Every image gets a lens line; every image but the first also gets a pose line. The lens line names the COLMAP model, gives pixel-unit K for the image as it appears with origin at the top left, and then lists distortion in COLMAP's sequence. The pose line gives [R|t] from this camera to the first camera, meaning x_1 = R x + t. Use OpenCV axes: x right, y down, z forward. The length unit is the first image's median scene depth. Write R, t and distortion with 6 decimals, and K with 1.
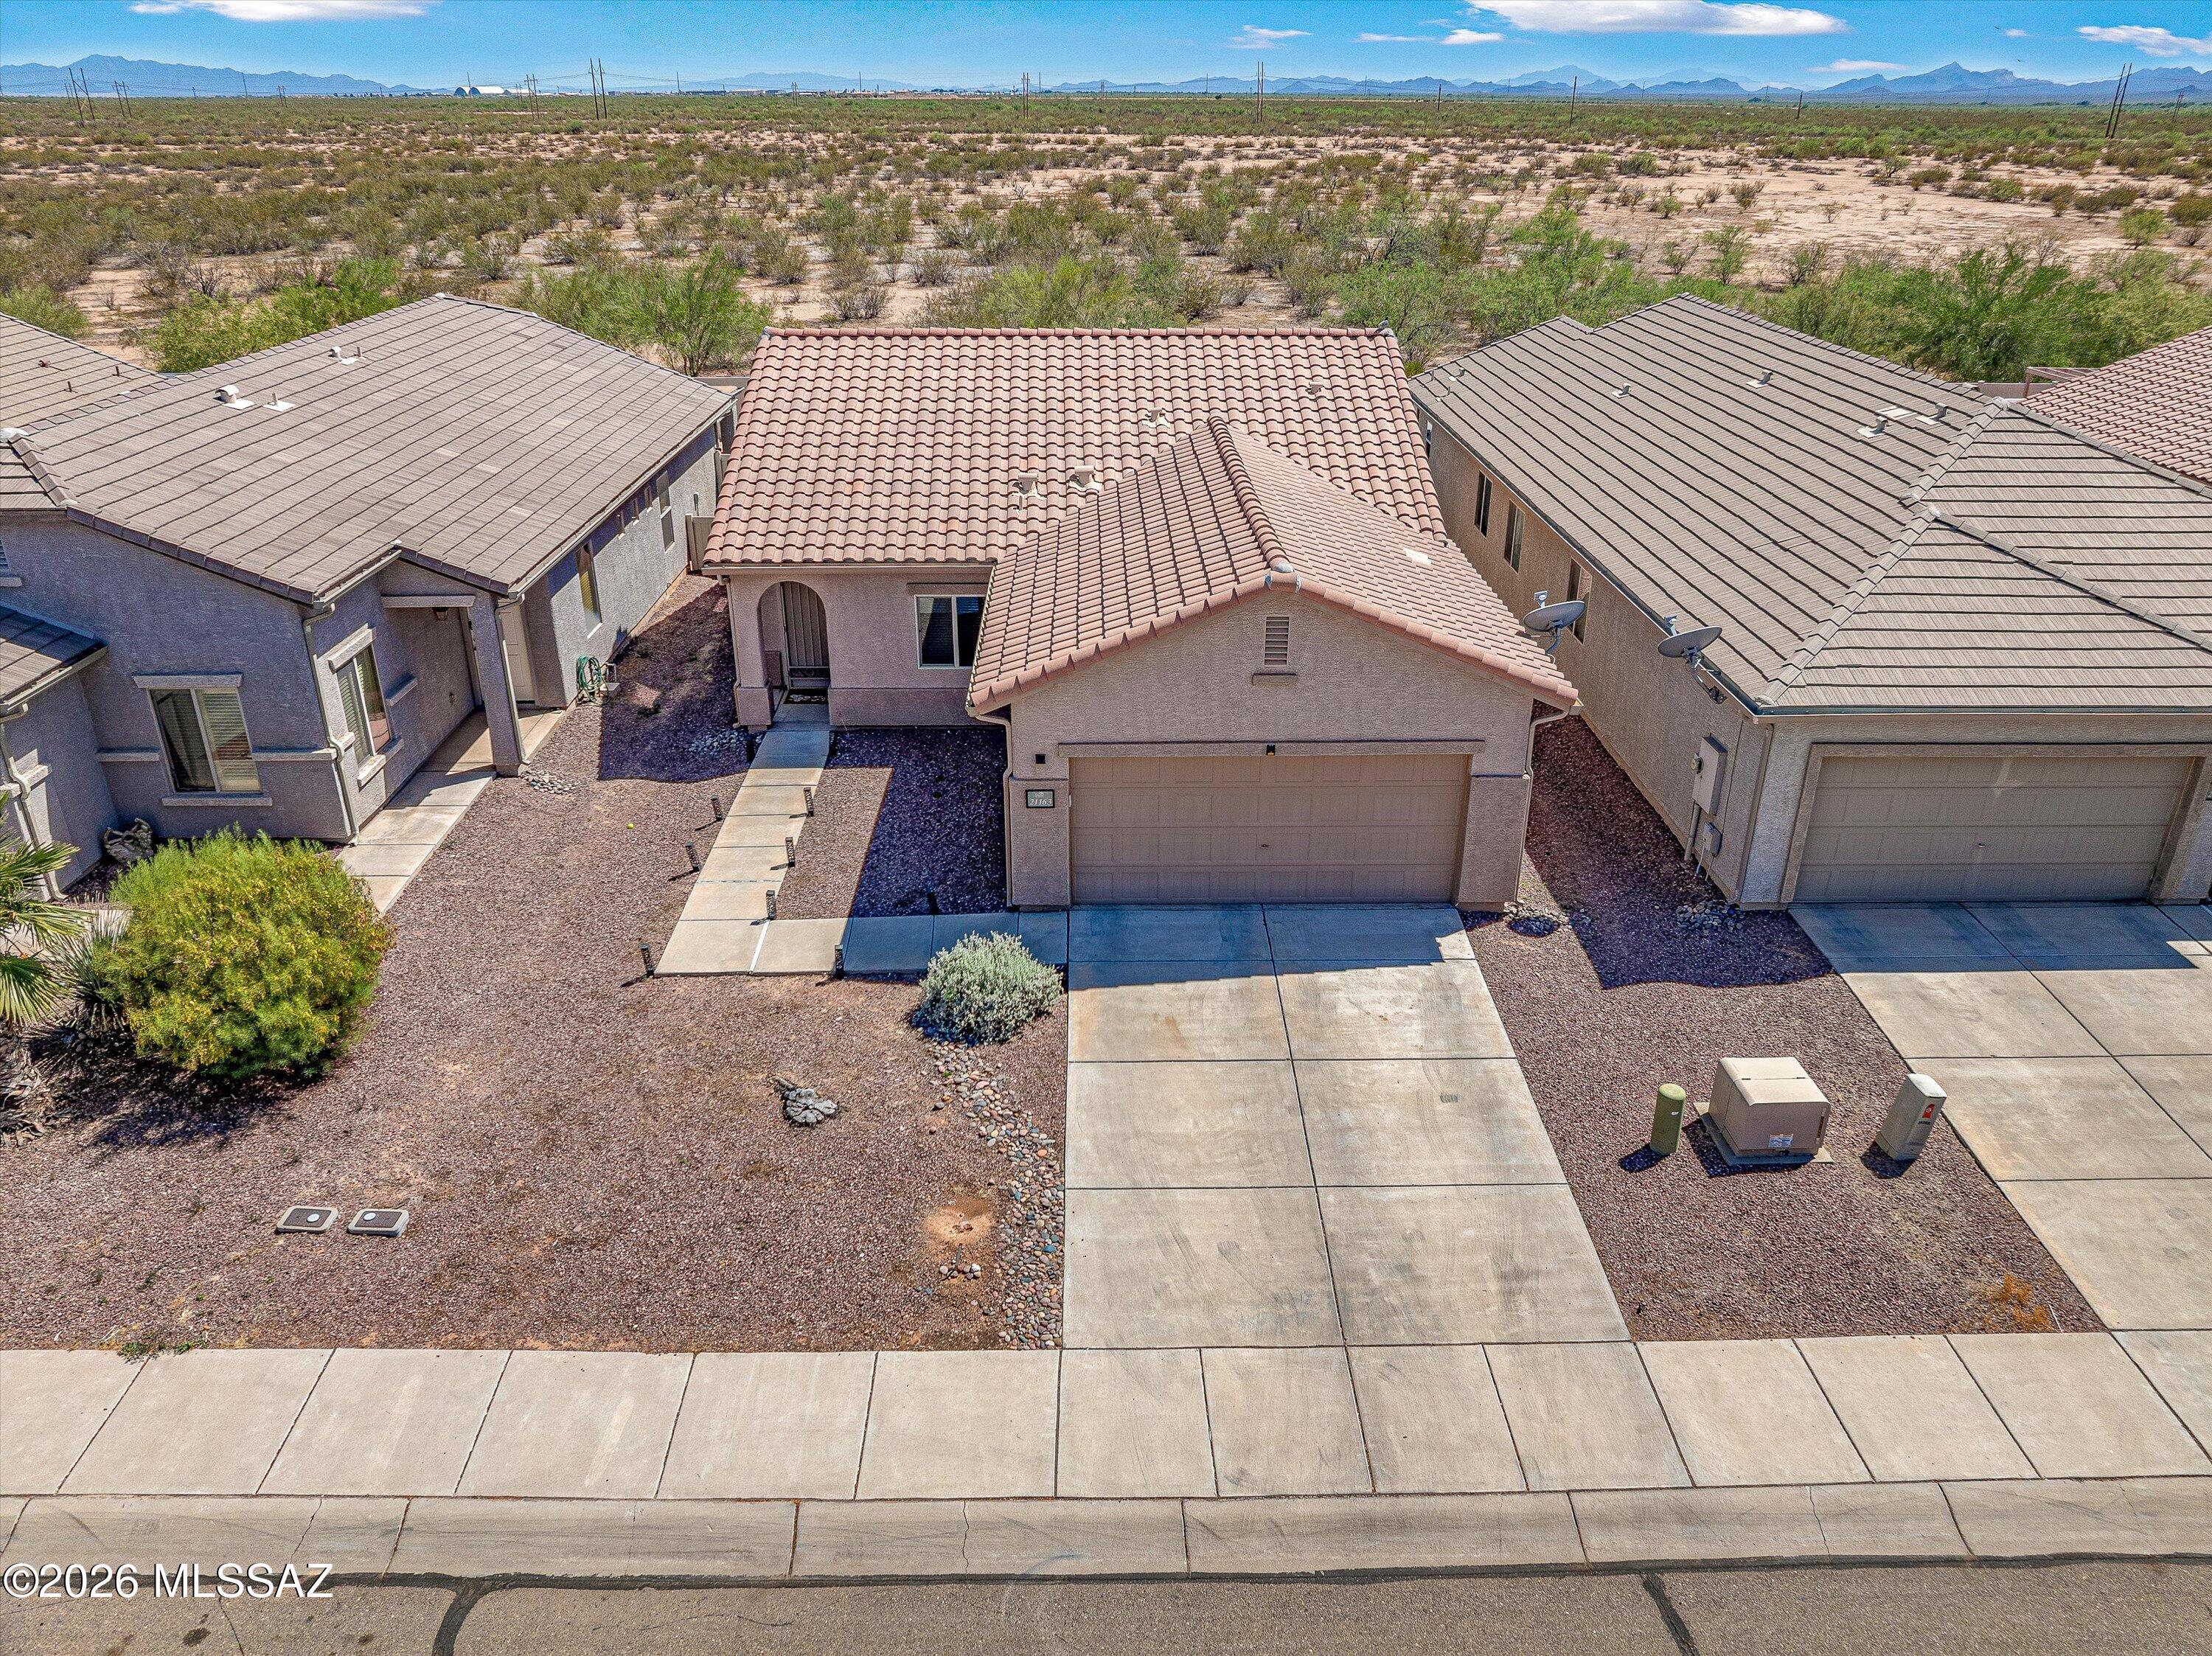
lens RADIAL K [[1565.7, 0, 1108.1], [0, 1565.7, 825.0], [0, 0, 1]] dist [-0.036521, -0.000364]
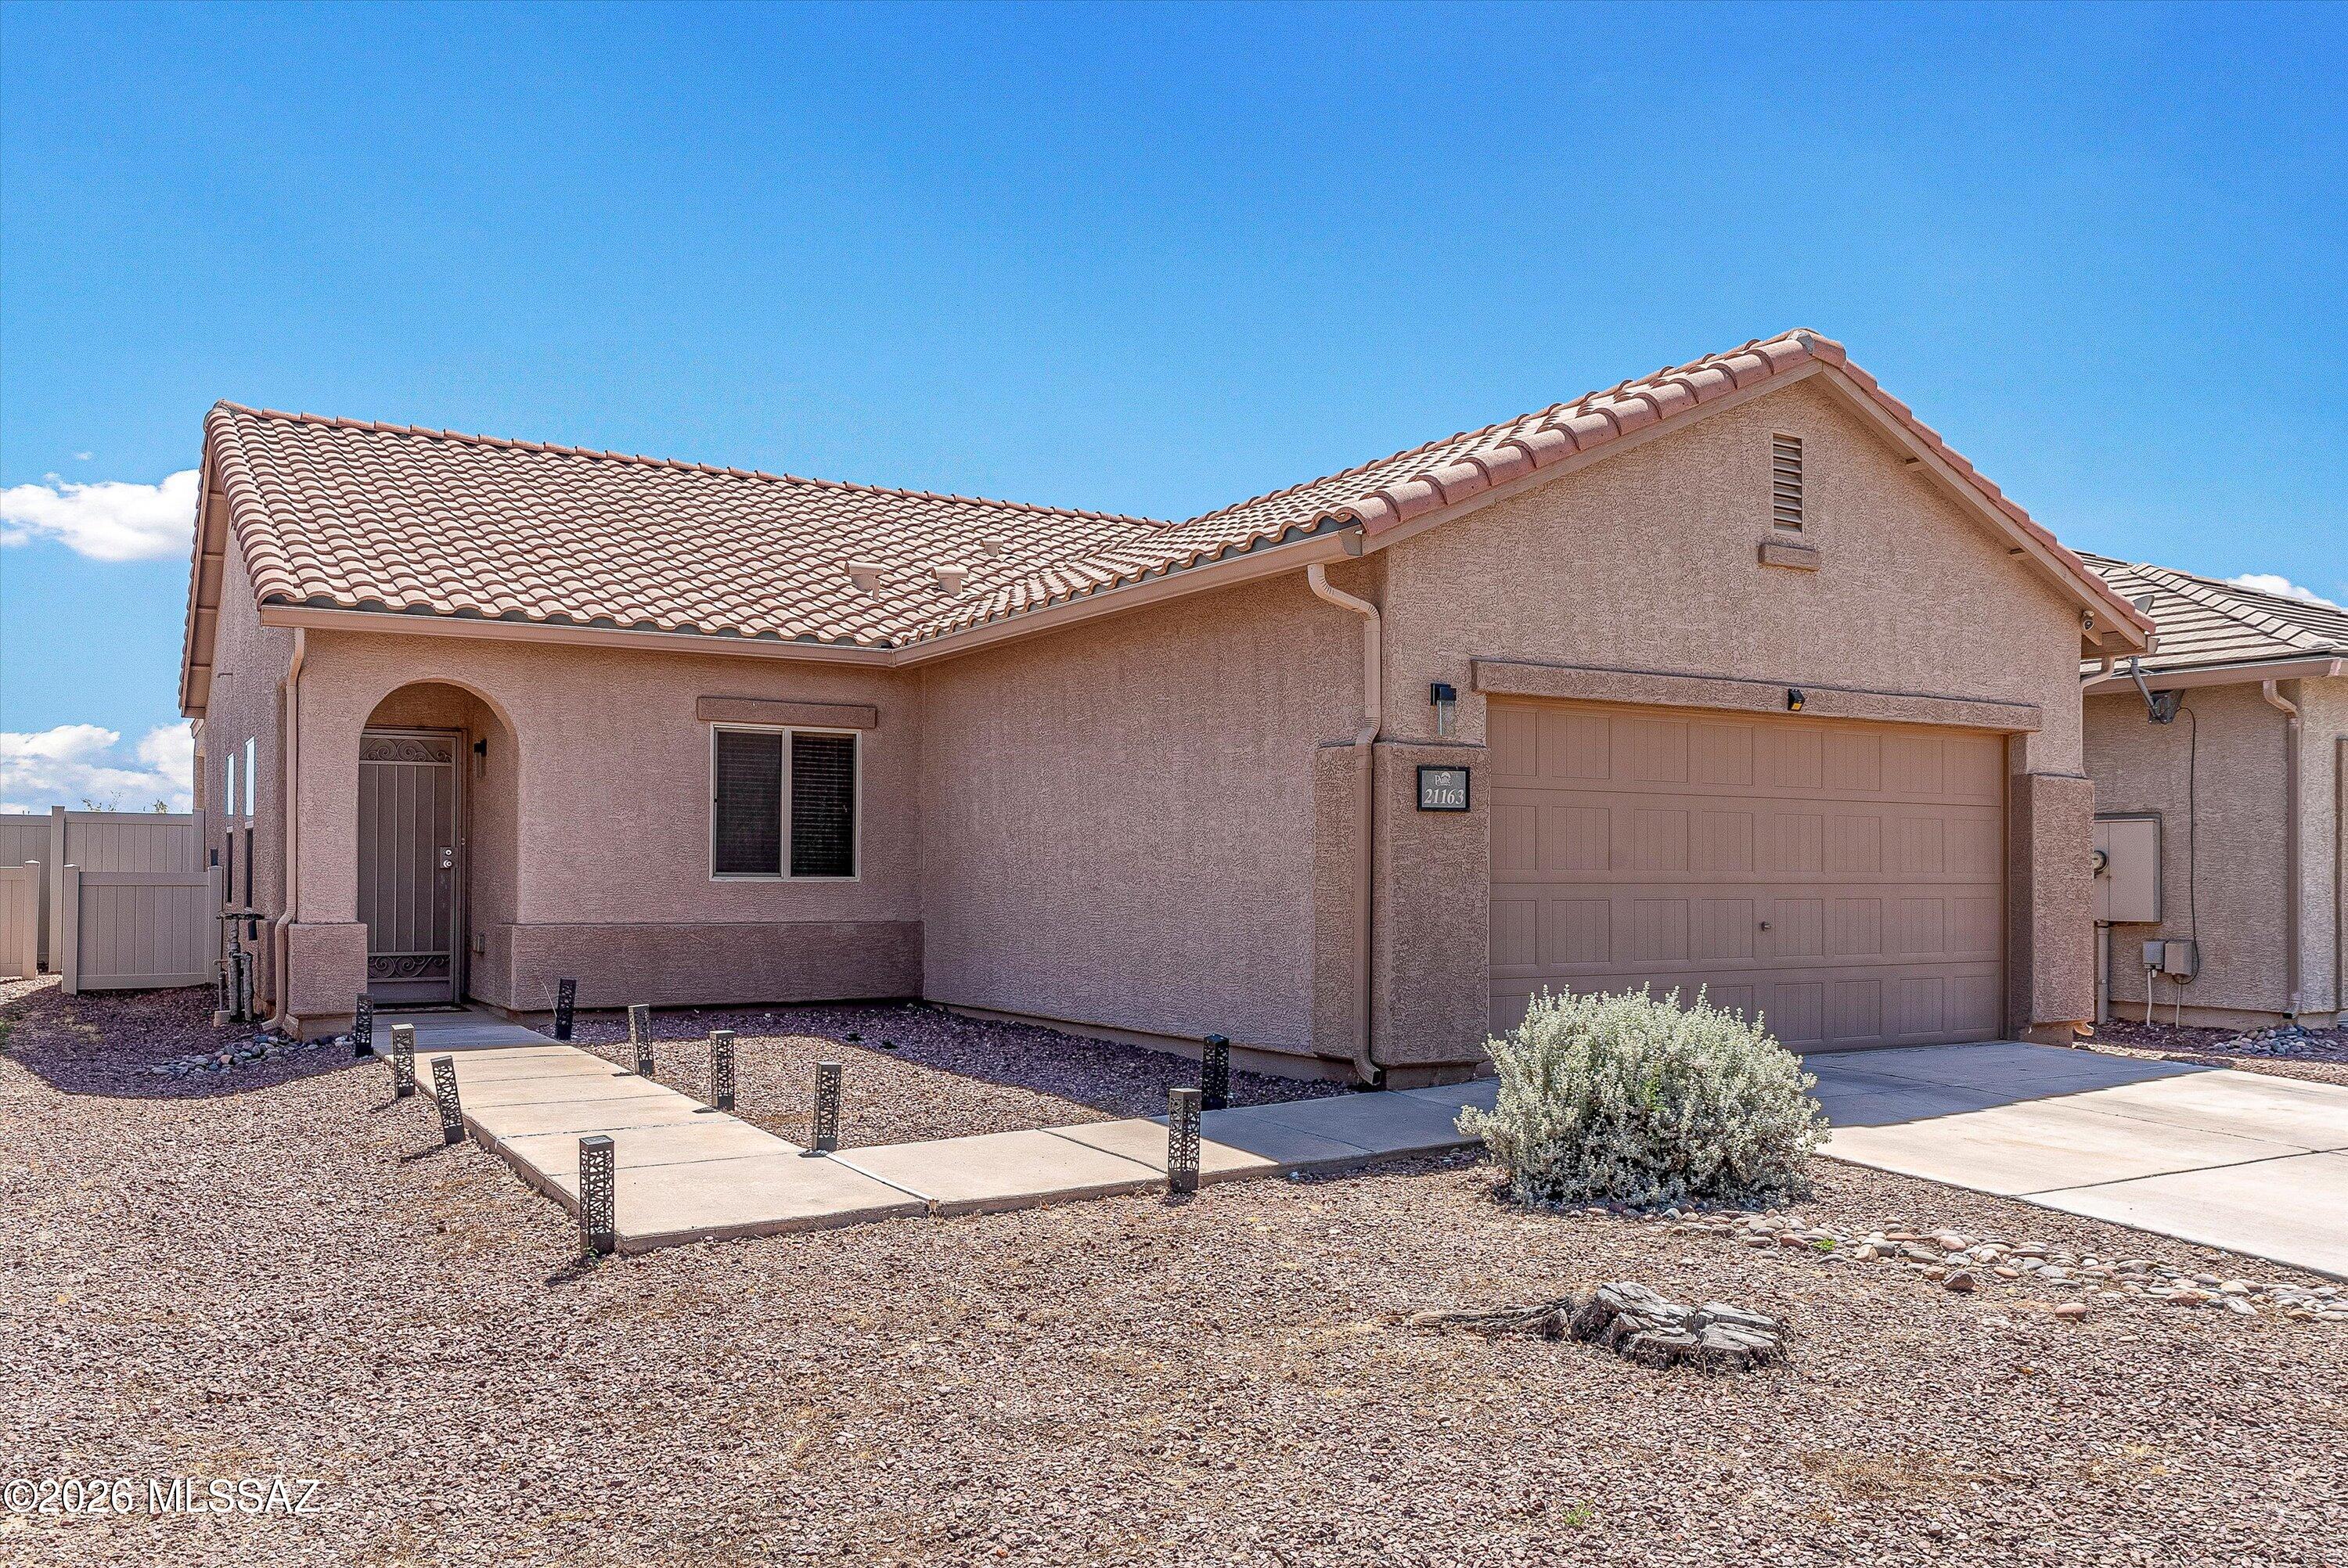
lens RADIAL K [[1801.6, 0, 1204.8], [0, 1801.6, 850.6], [0, 0, 1]] dist [0.008636, 0.001016]
pose [[0.855893, 0.008127, 0.517089, -0.411942], [0.218491, 0.900574, -0.375804, 0.198670], [-0.468731, 0.434628, 0.769019, 0.732027]]
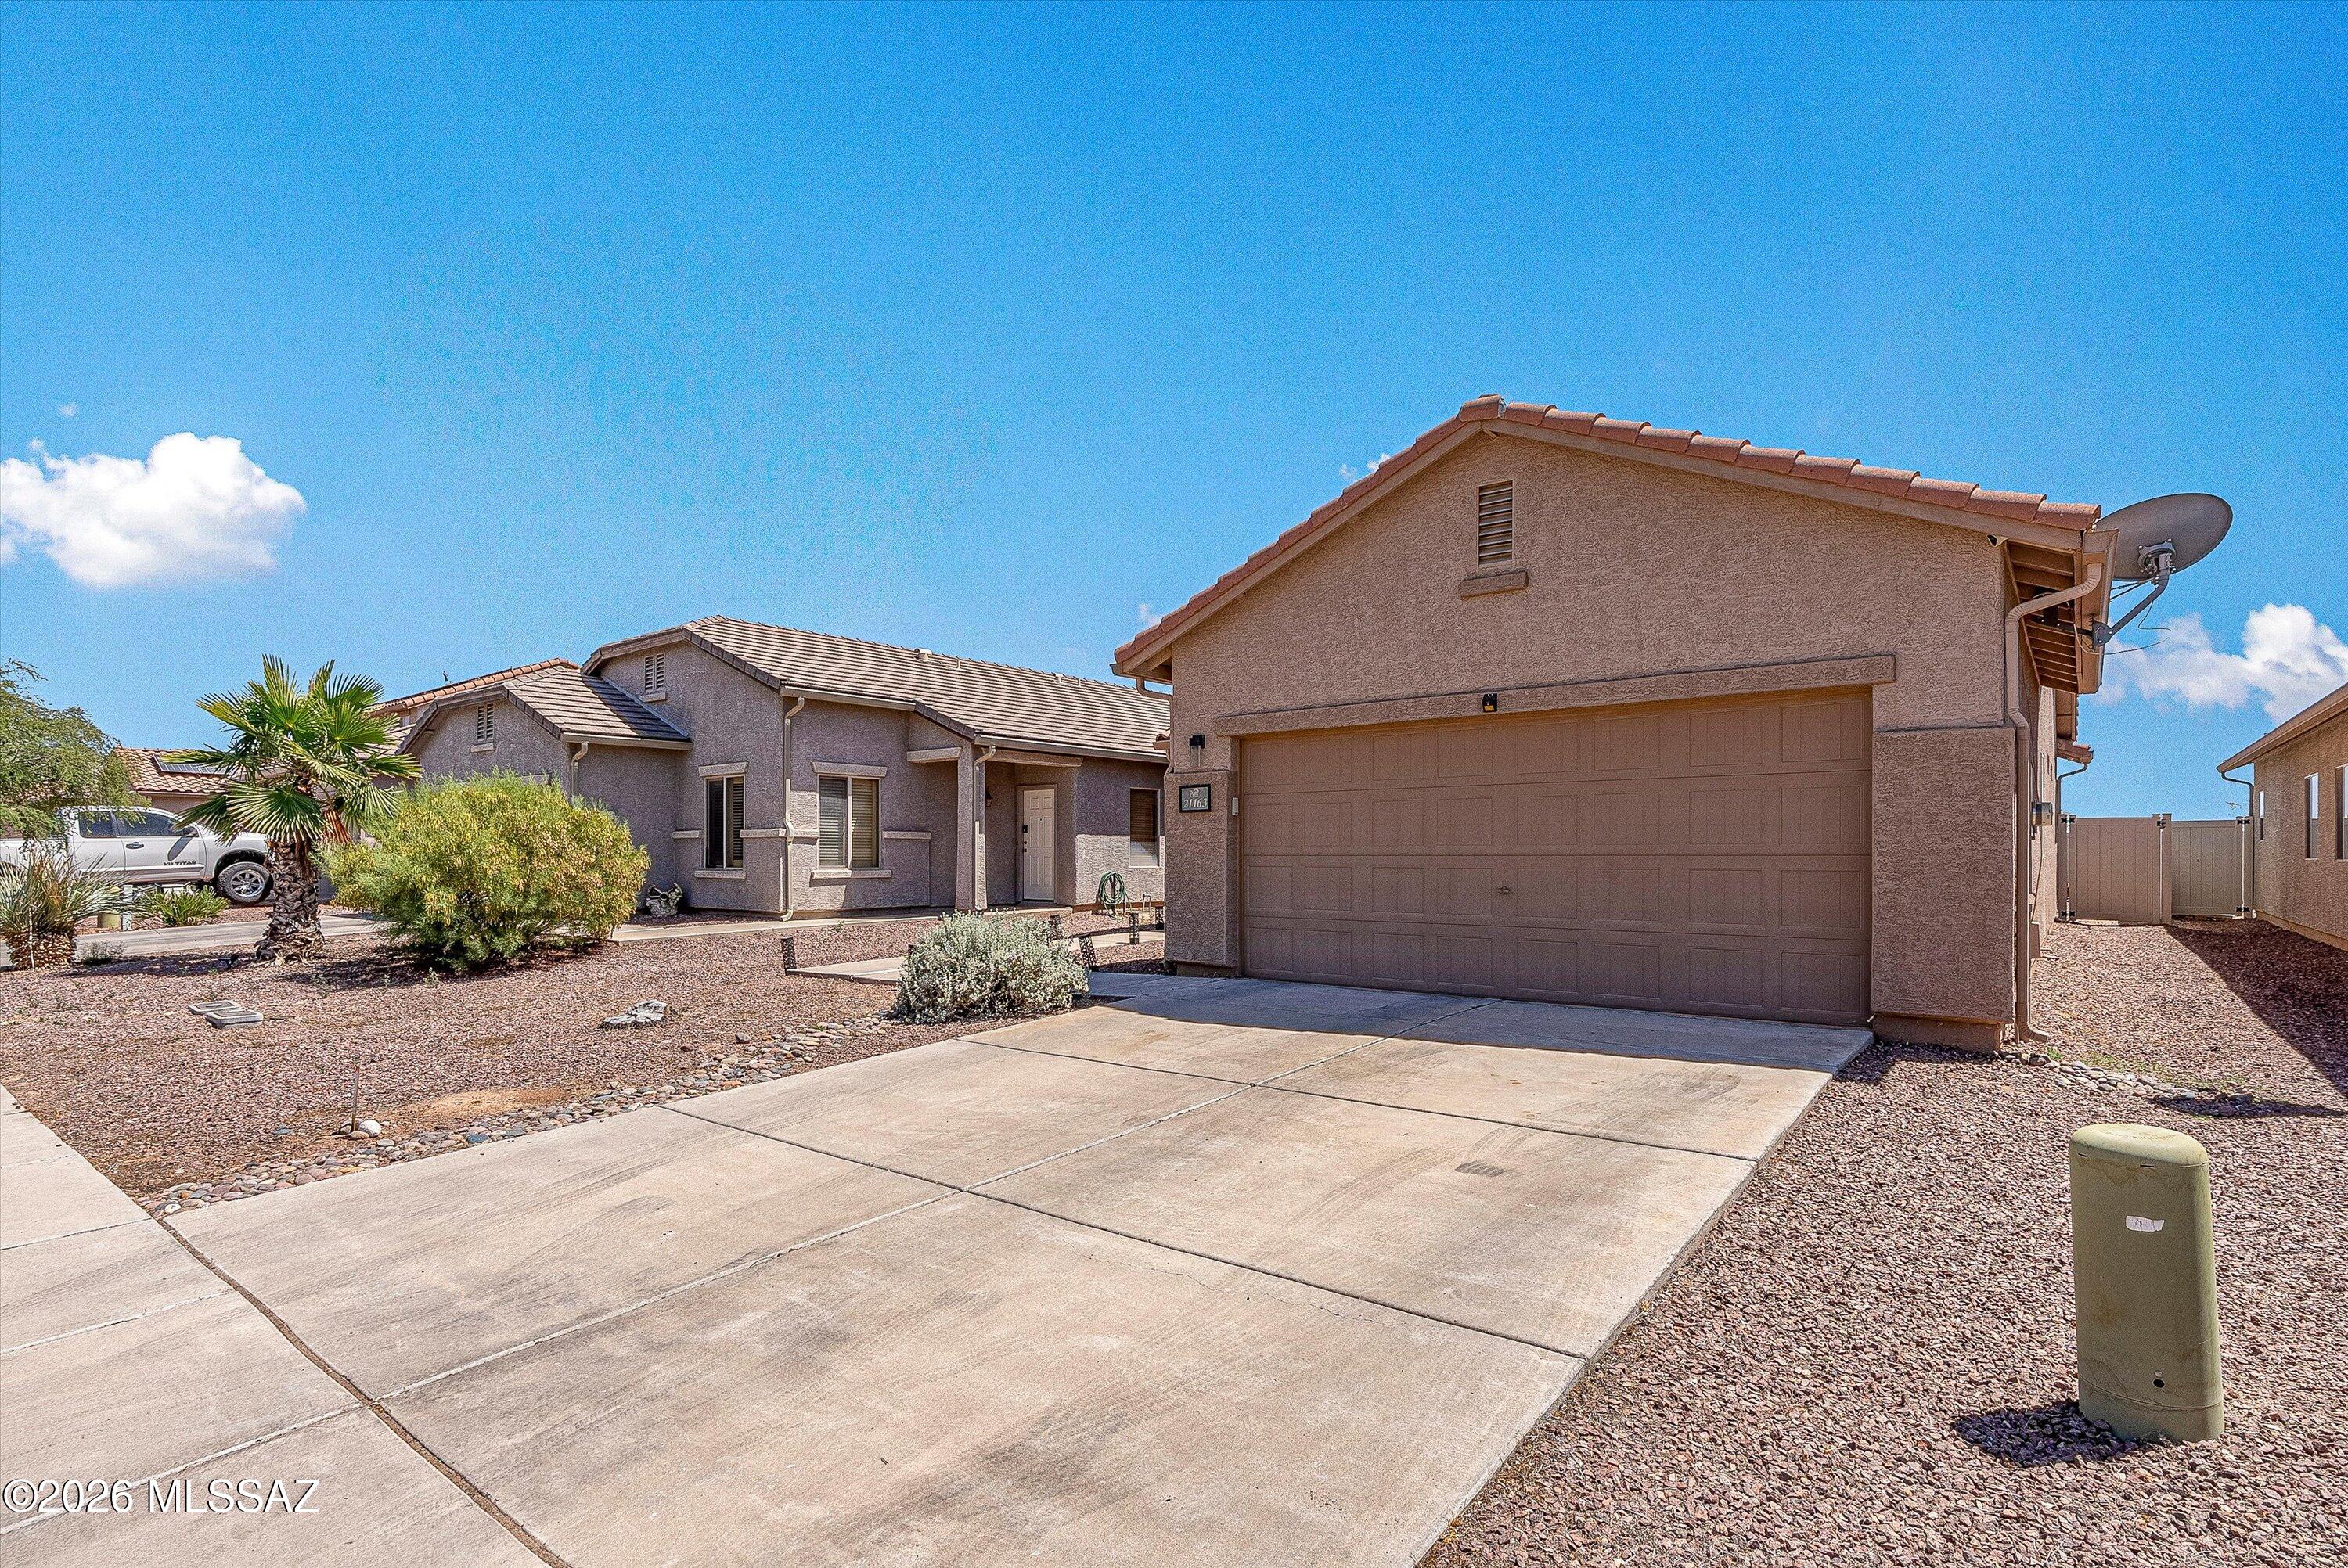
lens RADIAL K [[1153.0, 0, 1176.1], [0, 1153.0, 861.3], [0, 0, 1]] dist [-0.008194, 0.000139]
pose [[0.772295, 0.001104, -0.635263, 0.333614], [-0.269957, 0.905784, -0.326615, 0.214798], [0.575050, 0.423737, 0.699831, 0.708914]]
